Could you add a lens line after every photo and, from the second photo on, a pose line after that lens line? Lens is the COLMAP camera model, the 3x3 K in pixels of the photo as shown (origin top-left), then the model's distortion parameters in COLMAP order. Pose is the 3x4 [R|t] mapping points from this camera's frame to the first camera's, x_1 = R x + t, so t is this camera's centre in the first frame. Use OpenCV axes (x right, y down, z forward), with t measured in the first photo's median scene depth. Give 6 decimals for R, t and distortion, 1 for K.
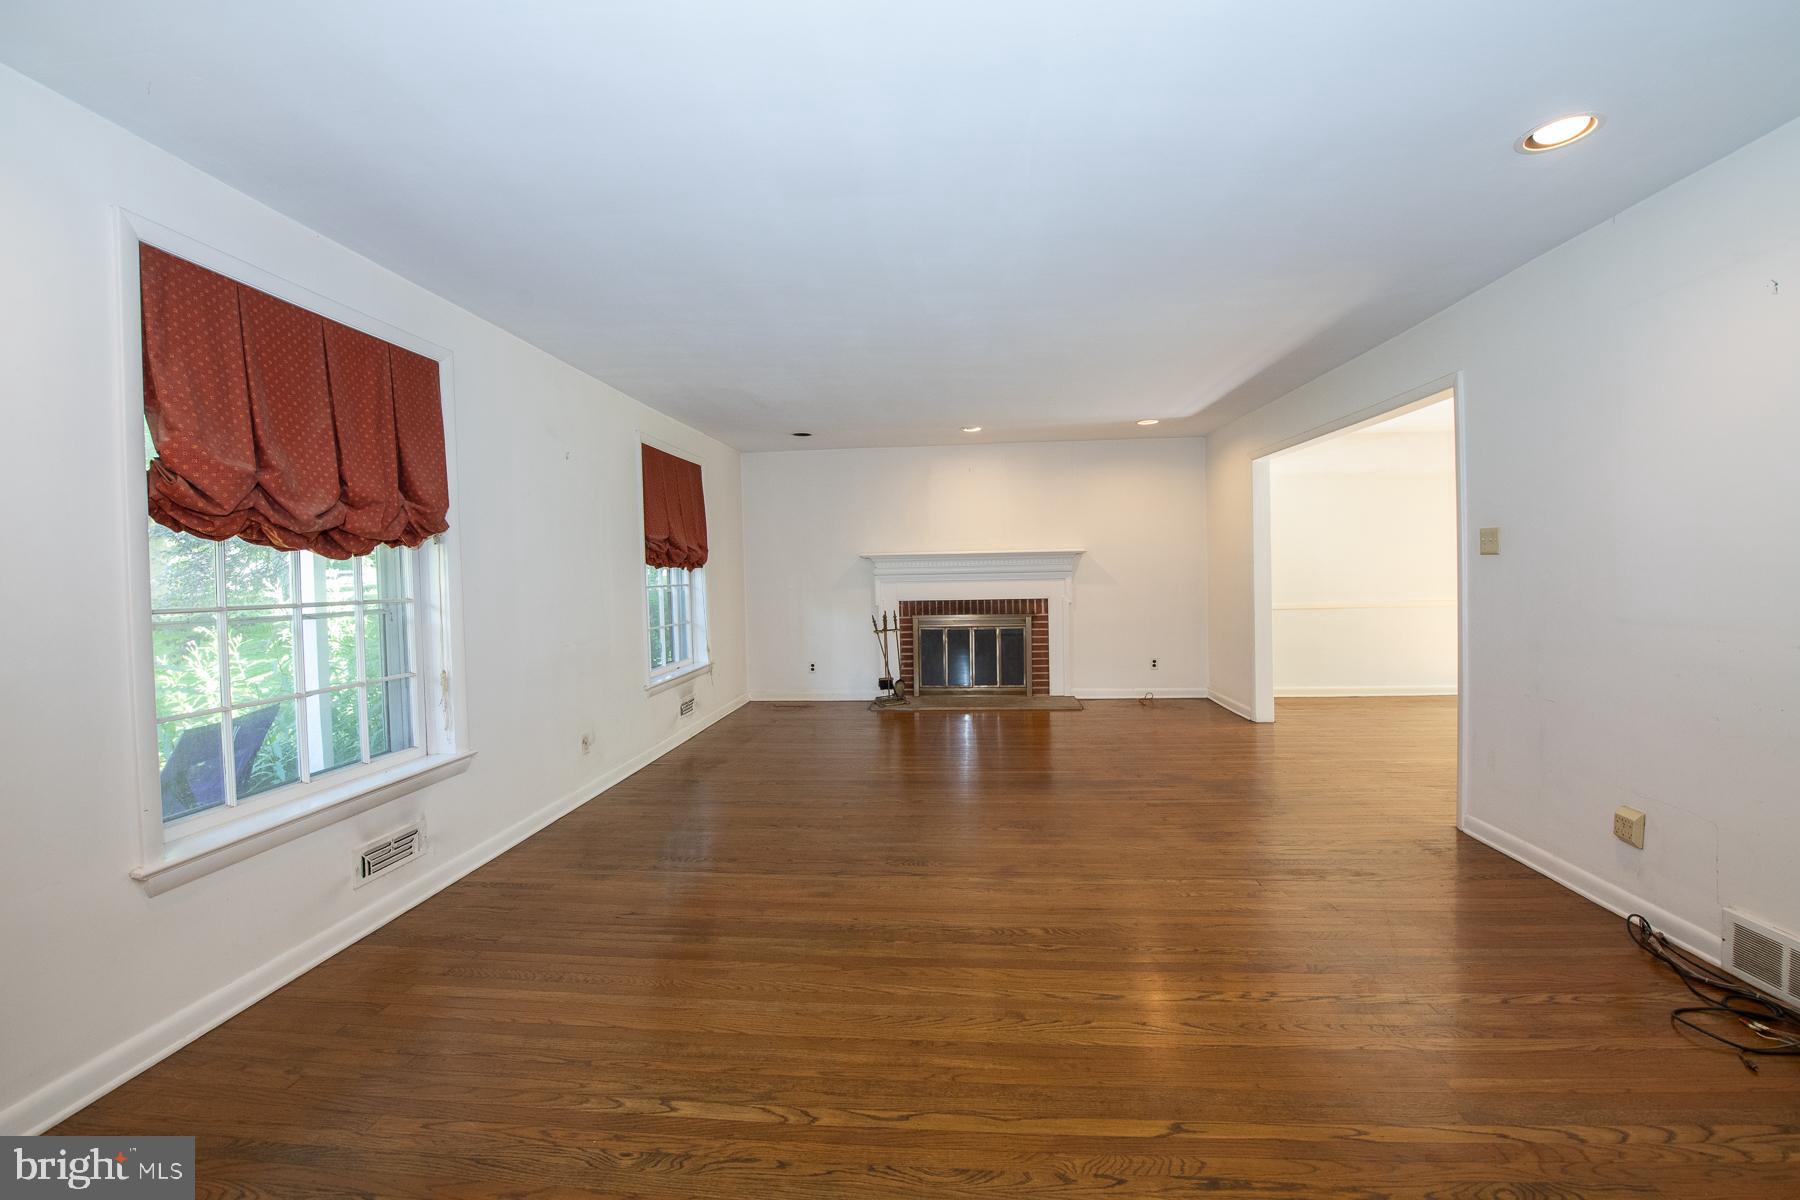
lens RADIAL K [[716.7, 0, 899.0], [0, 716.7, 598.3], [0, 0, 1]] dist [-0.012511, -0.000814]
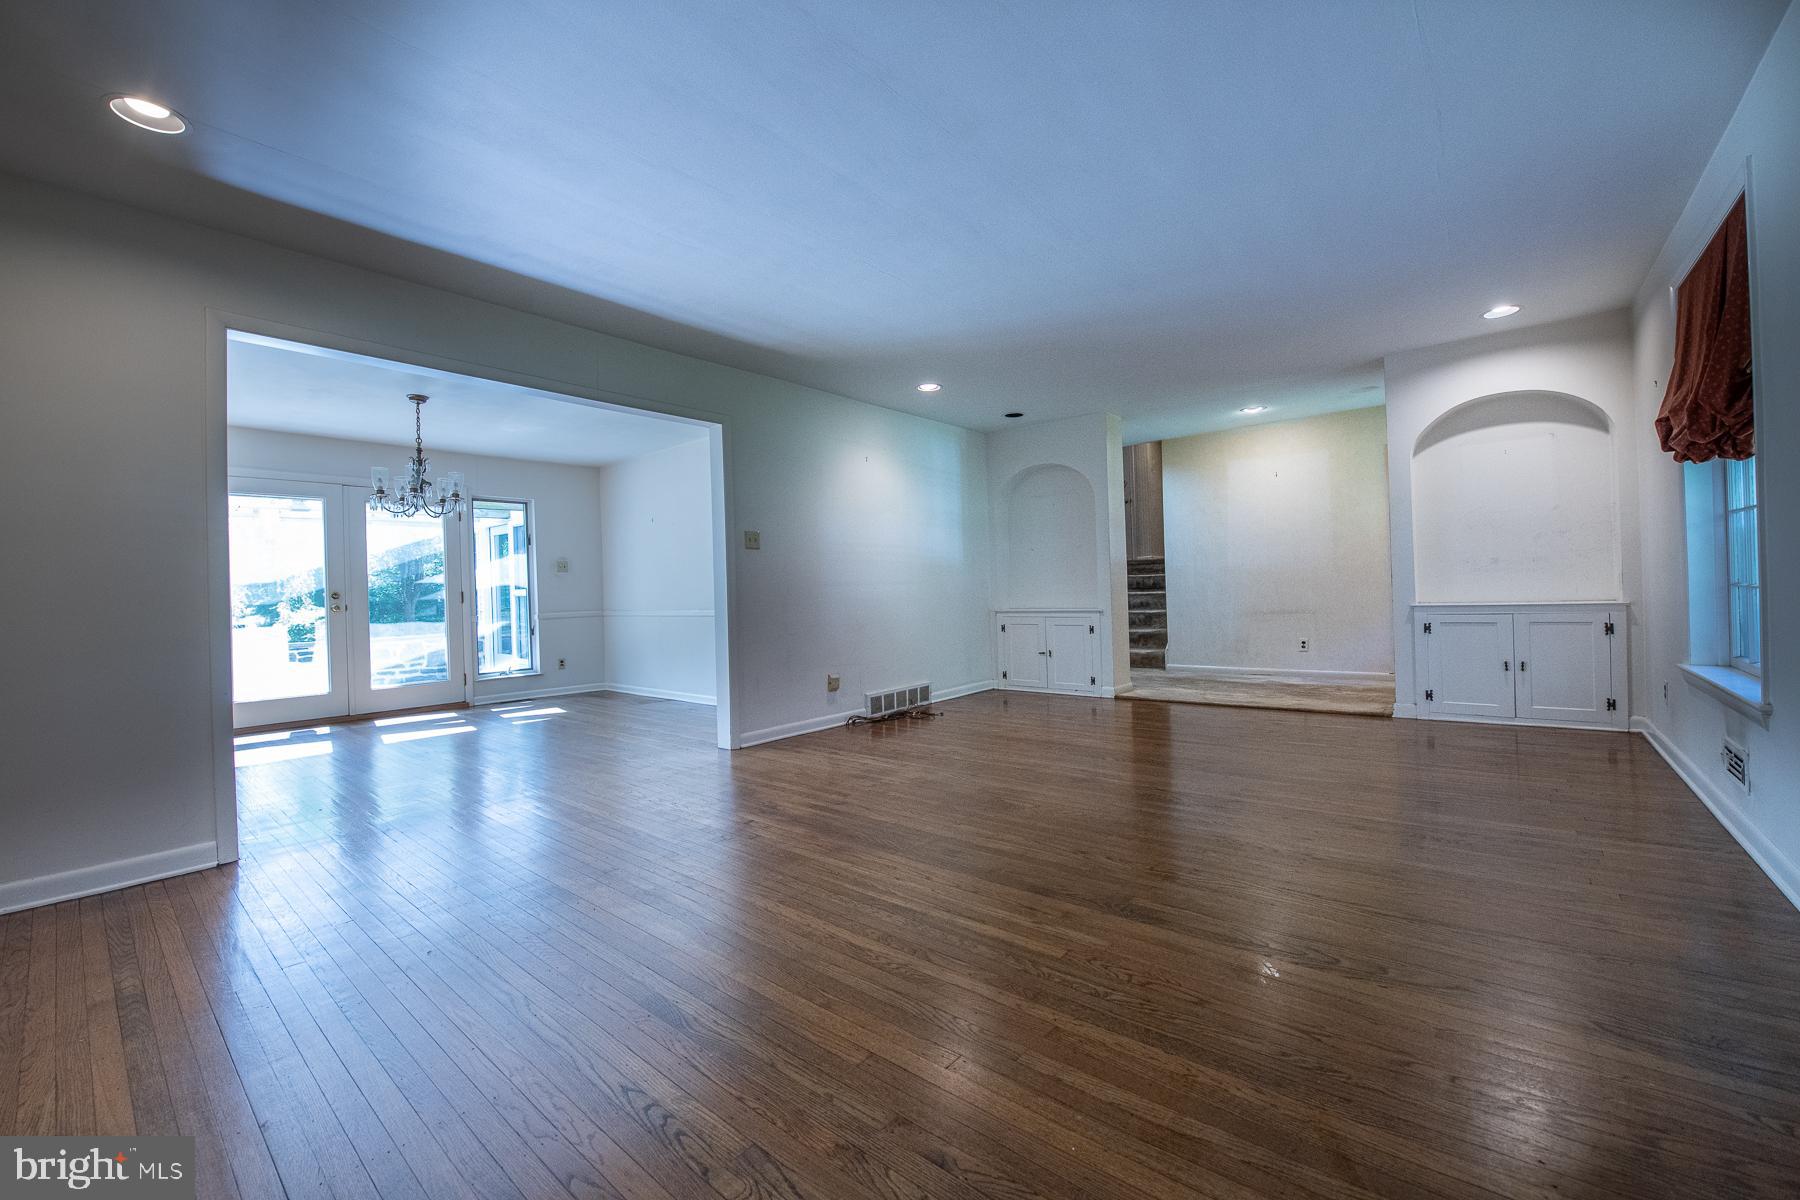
lens RADIAL K [[716.7, 0, 910.1], [0, 716.7, 592.5], [0, 0, 1]] dist [-0.012511, -0.000814]
pose [[-0.821349, 0.046101, 0.568560, -0.297996], [0.068053, 0.997530, 0.017426, 0.027773], [-0.566352, 0.053005, -0.822457, 2.059582]]
